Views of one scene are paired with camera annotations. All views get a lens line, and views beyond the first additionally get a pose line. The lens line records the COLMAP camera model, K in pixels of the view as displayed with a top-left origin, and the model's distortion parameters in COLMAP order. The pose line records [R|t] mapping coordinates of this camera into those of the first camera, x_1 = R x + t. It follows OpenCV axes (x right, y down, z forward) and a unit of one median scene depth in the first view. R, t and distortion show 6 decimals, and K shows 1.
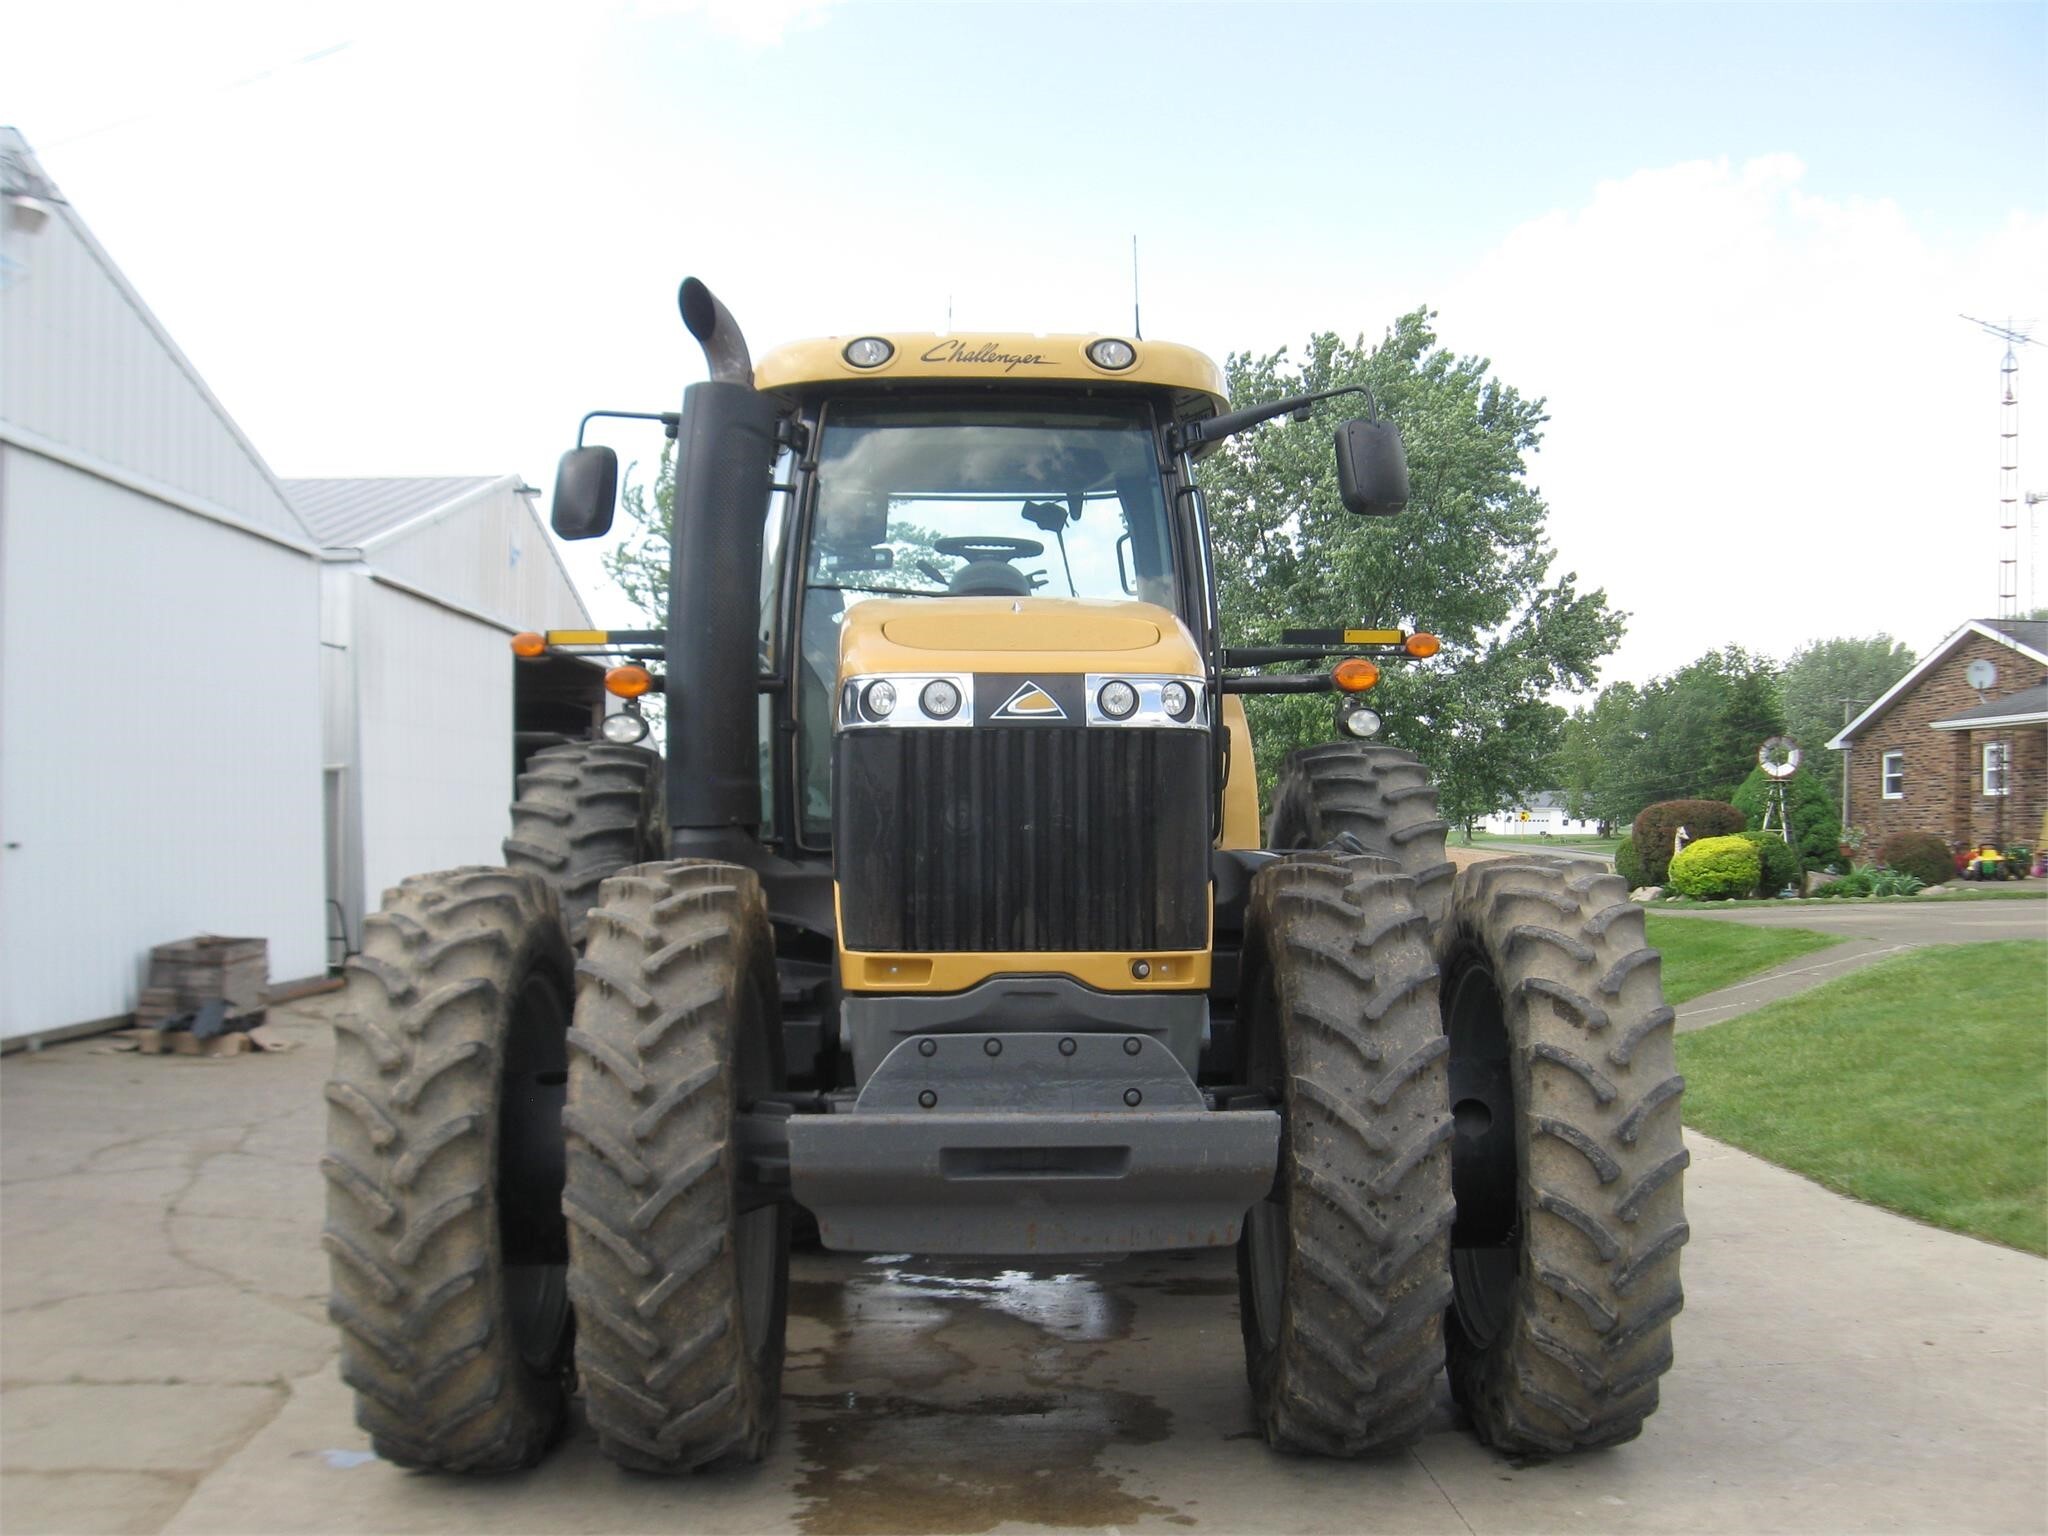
lens RADIAL K [[2104.4, 0, 1030.3], [0, 2104.4, 813.6], [0, 0, 1]] dist [-0.144295, 0.088333]
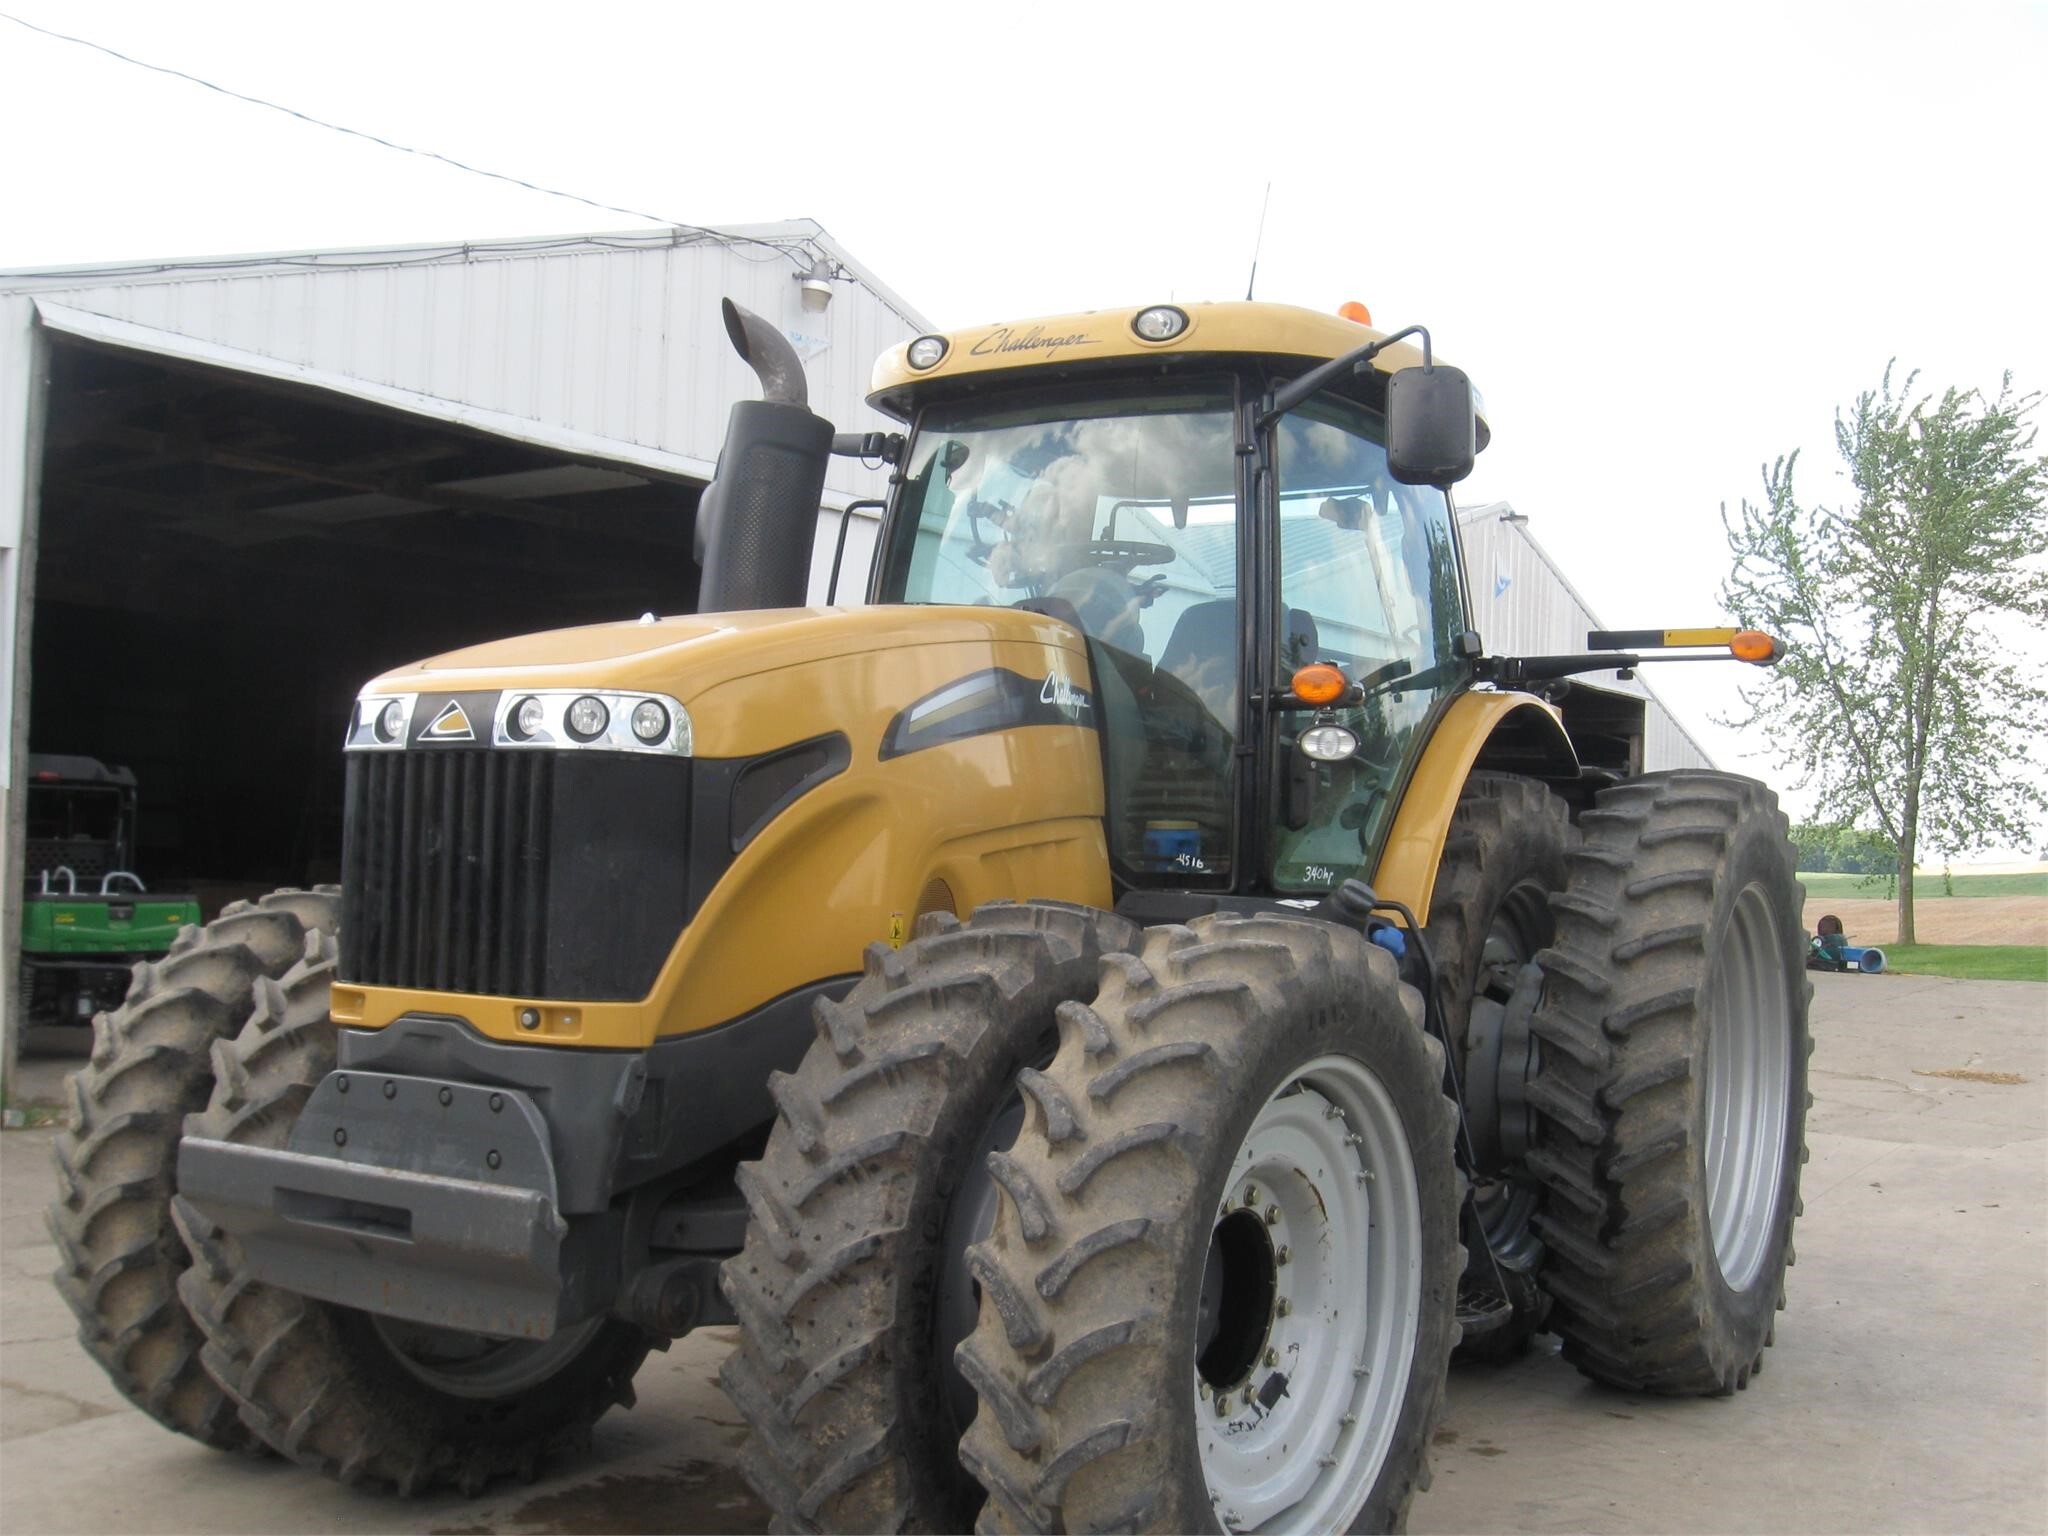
lens RADIAL K [[2104.4, 0, 1030.3], [0, 2104.4, 813.6], [0, 0, 1]] dist [-0.144295, 0.088333]
pose [[0.828541, 0.010124, -0.559836, 0.697493], [-0.019352, 0.999757, -0.010561, -0.007822], [0.559593, 0.019584, 0.828536, 0.366394]]
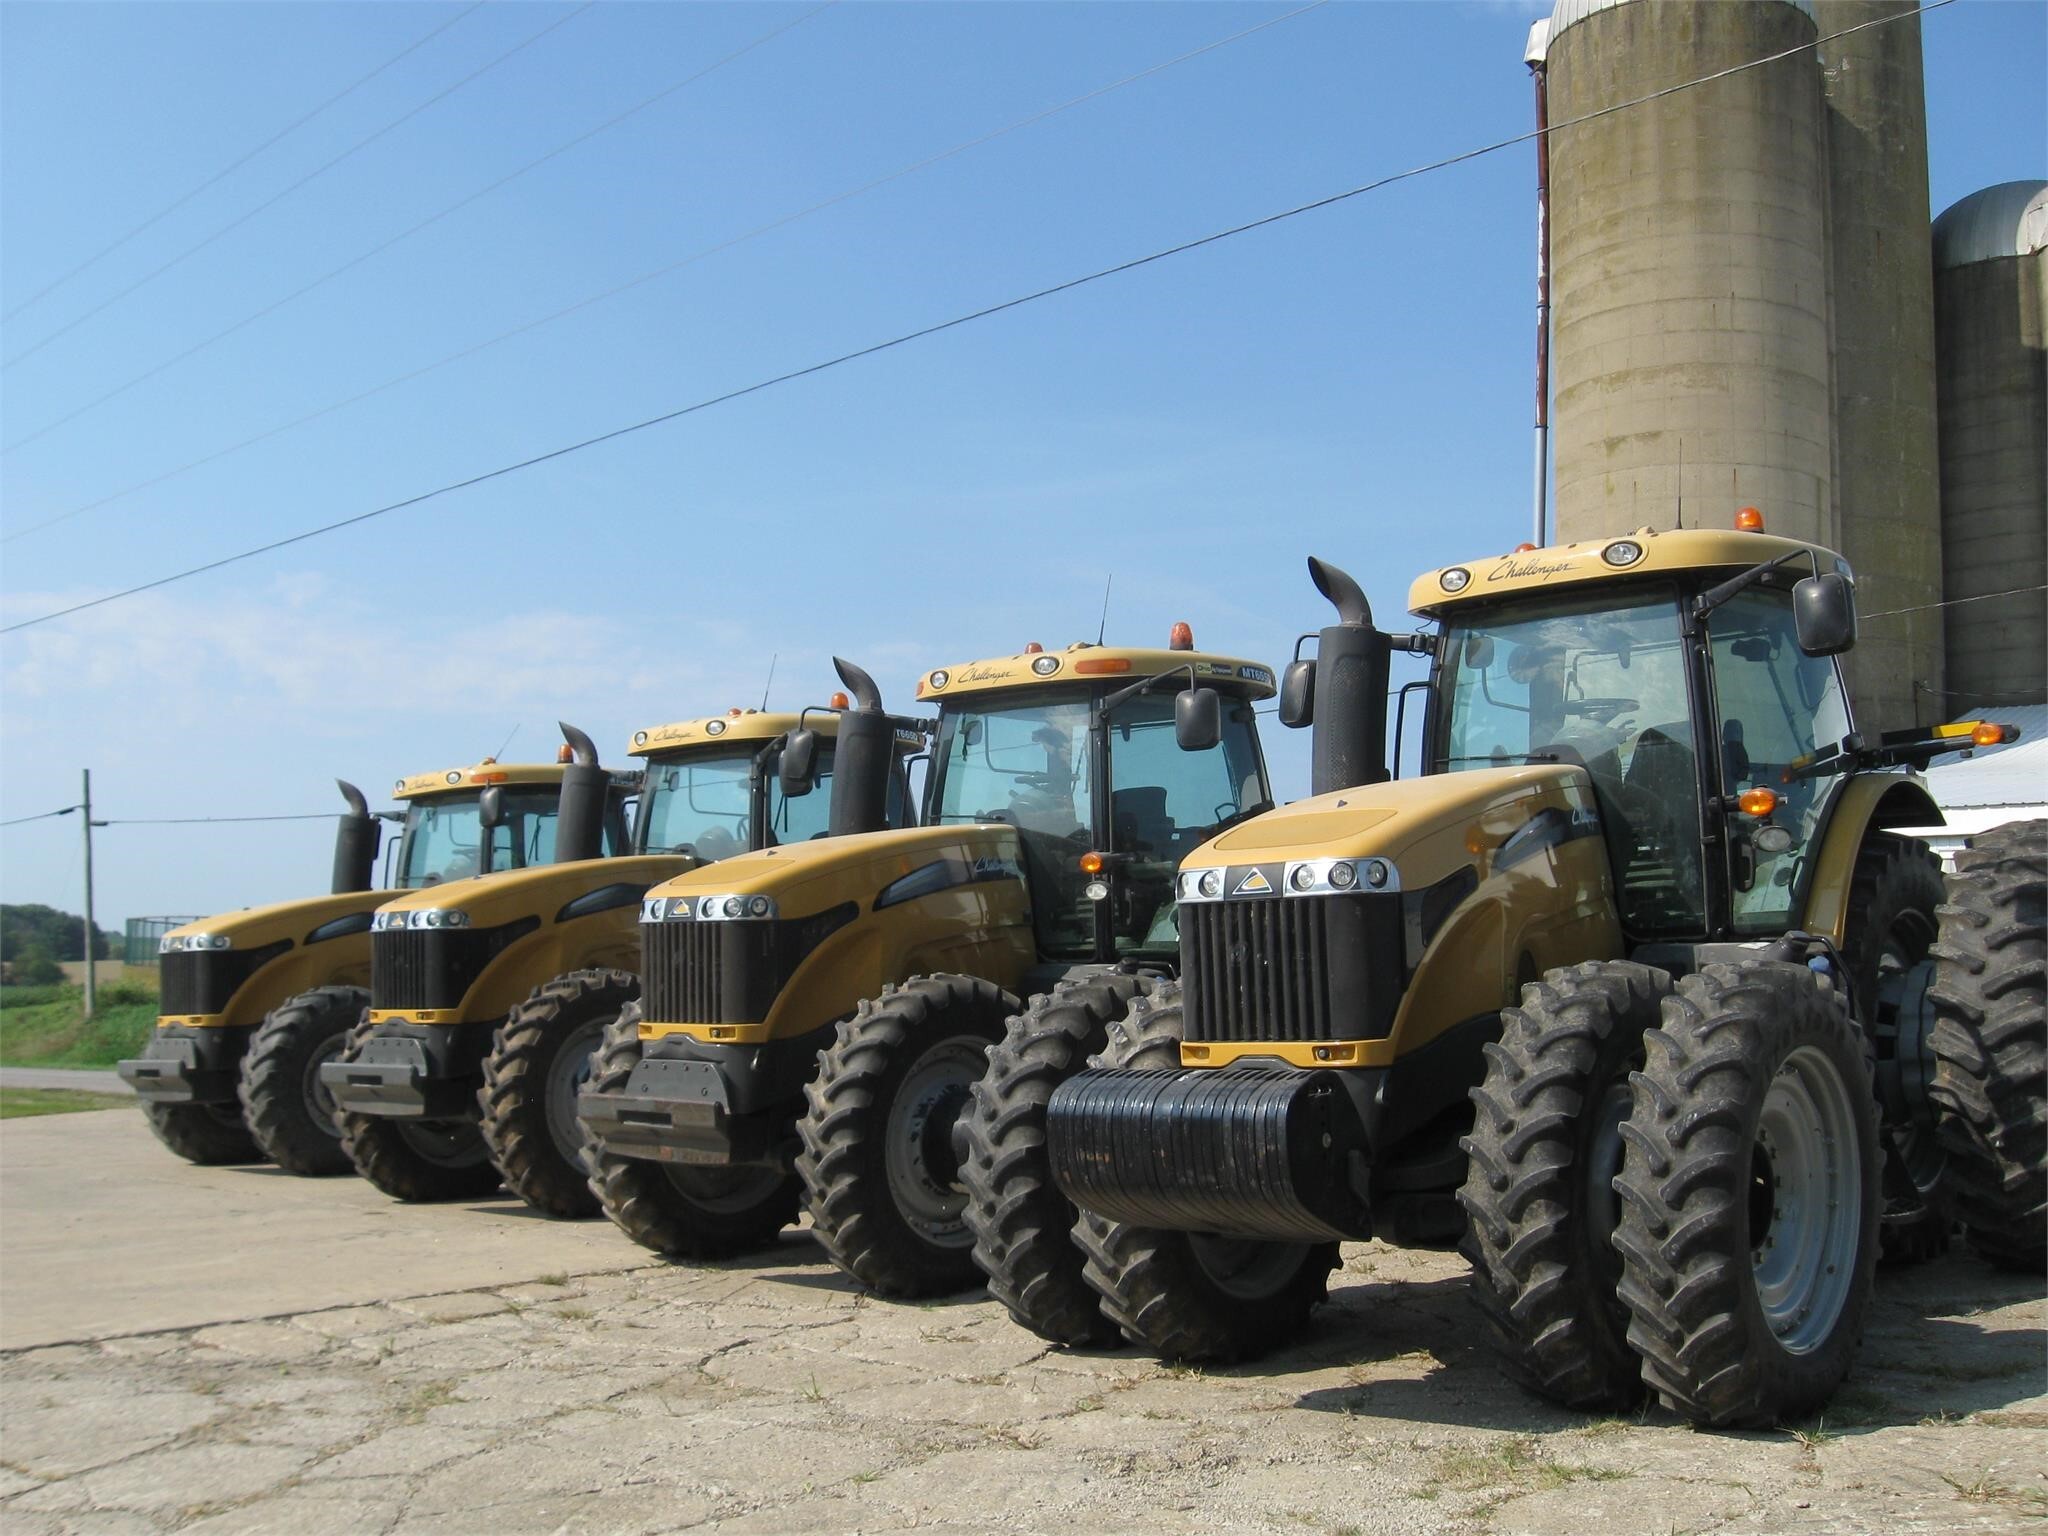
lens RADIAL K [[2102.0, 0, 1034.1], [0, 2102.0, 805.2], [0, 0, 1]] dist [-0.147093, 0.100605]
pose [[0.719926, -0.069280, -0.690584, 0.929740], [0.059952, 0.997494, -0.037571, -0.059707], [0.691457, -0.014354, 0.722275, -0.235405]]
